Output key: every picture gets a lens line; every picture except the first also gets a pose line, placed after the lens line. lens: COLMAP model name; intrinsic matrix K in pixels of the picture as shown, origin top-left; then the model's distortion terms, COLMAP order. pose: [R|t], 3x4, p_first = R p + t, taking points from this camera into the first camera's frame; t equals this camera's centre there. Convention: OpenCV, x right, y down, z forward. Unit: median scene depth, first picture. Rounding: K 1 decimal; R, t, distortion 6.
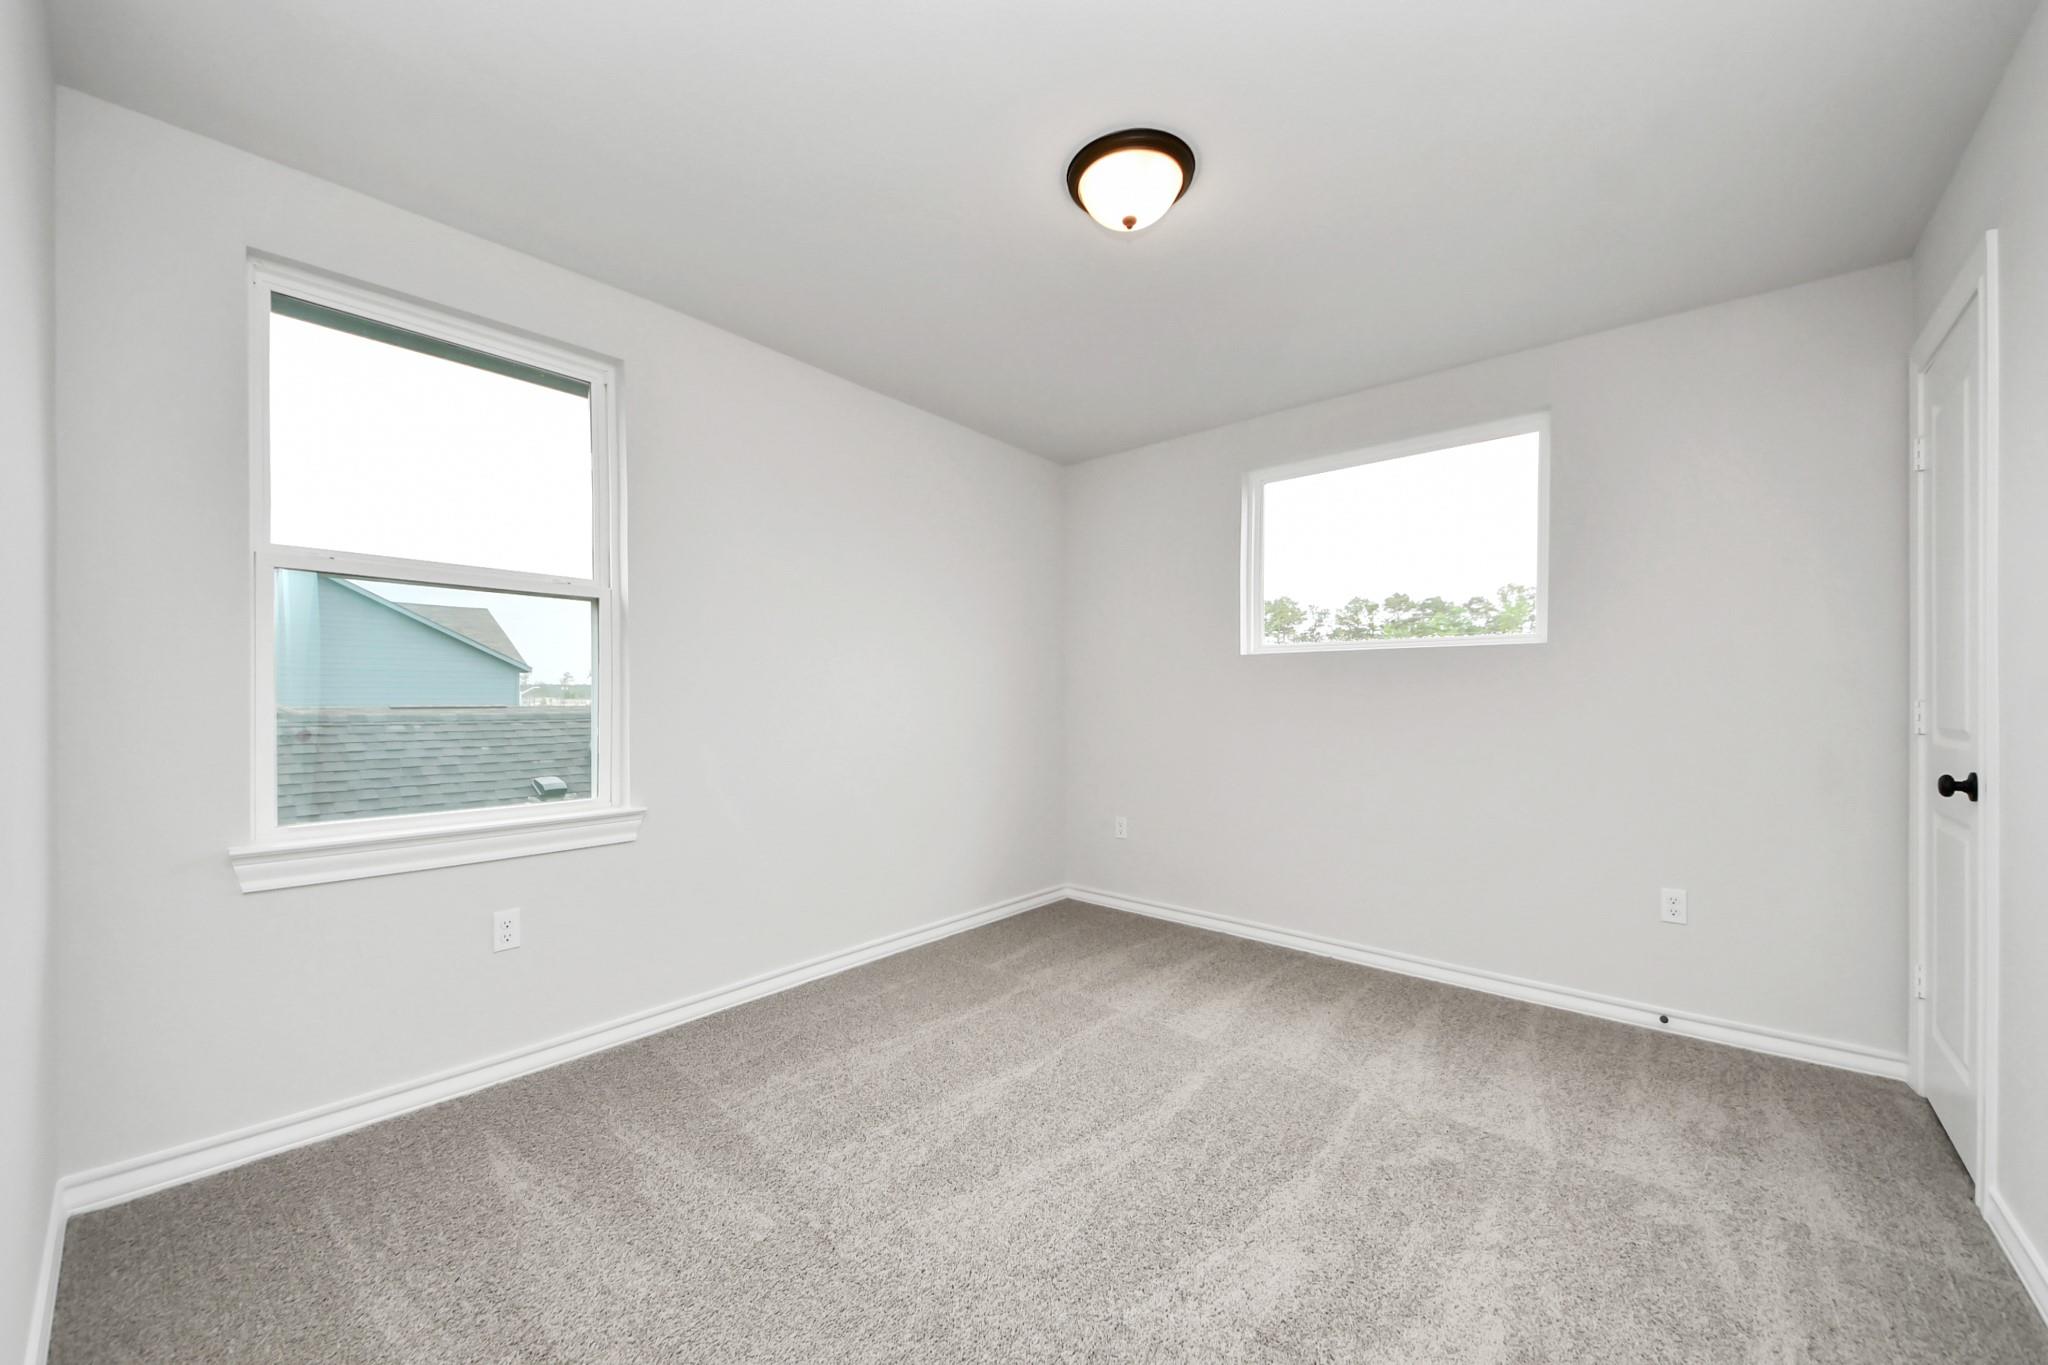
lens RADIAL K [[731.9, 0, 1005.9], [0, 731.9, 684.9], [0, 0, 1]] dist [-0.002299, -0.006530]
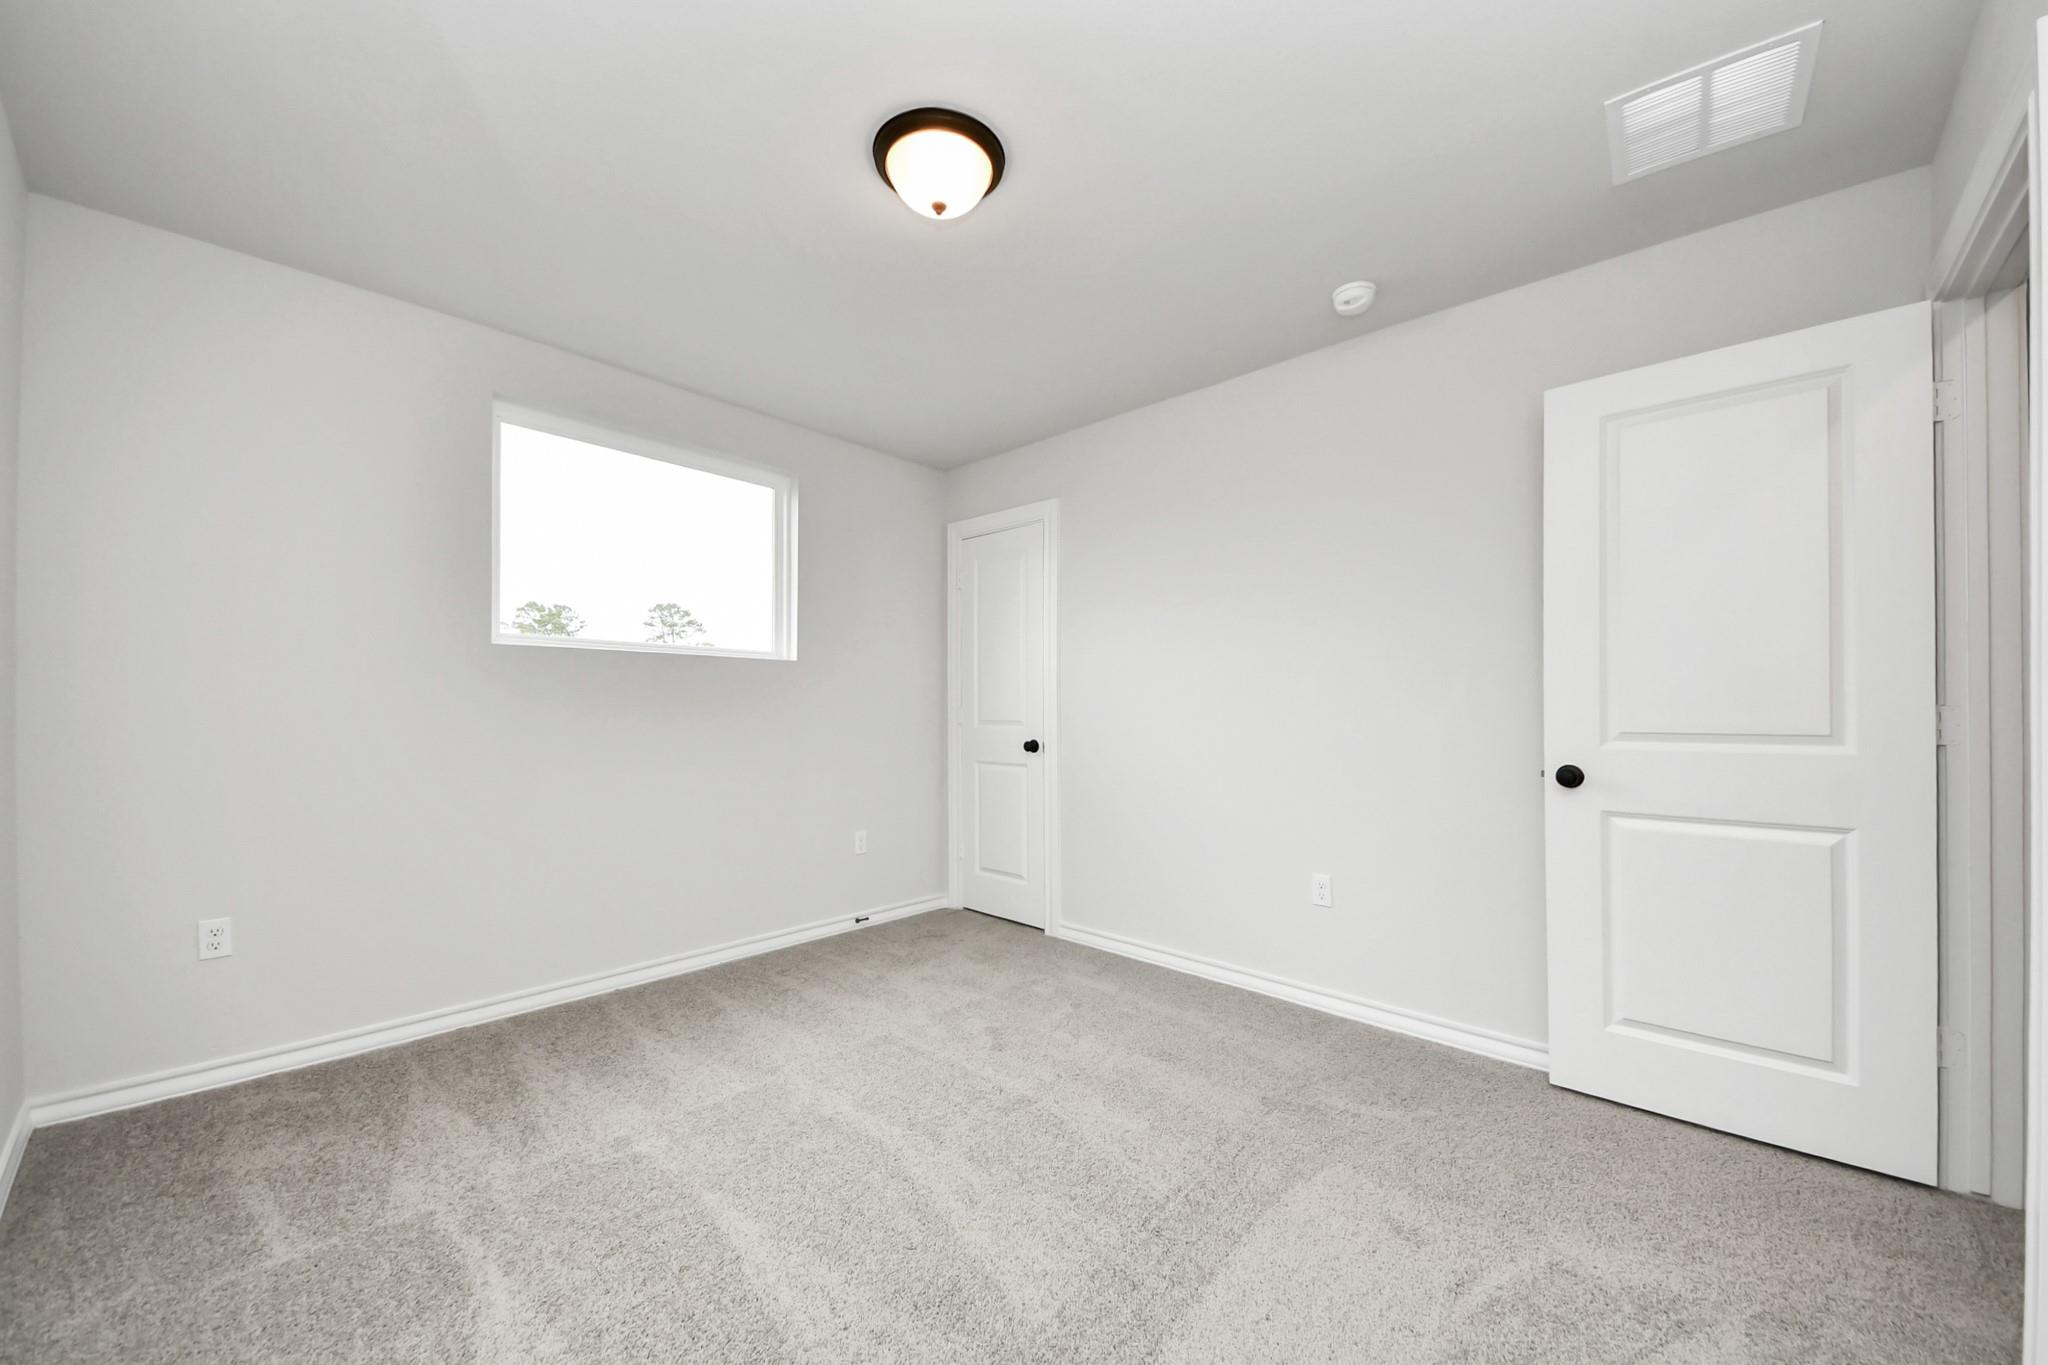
lens RADIAL K [[731.9, 0, 1035.6], [0, 731.9, 691.1], [0, 0, 1]] dist [-0.002299, -0.006530]
pose [[0.060821, 0.008956, 0.998109, -0.521596], [-0.010250, 0.999913, -0.008348, 0.009106], [-0.998096, -0.009723, 0.060907, 0.535647]]
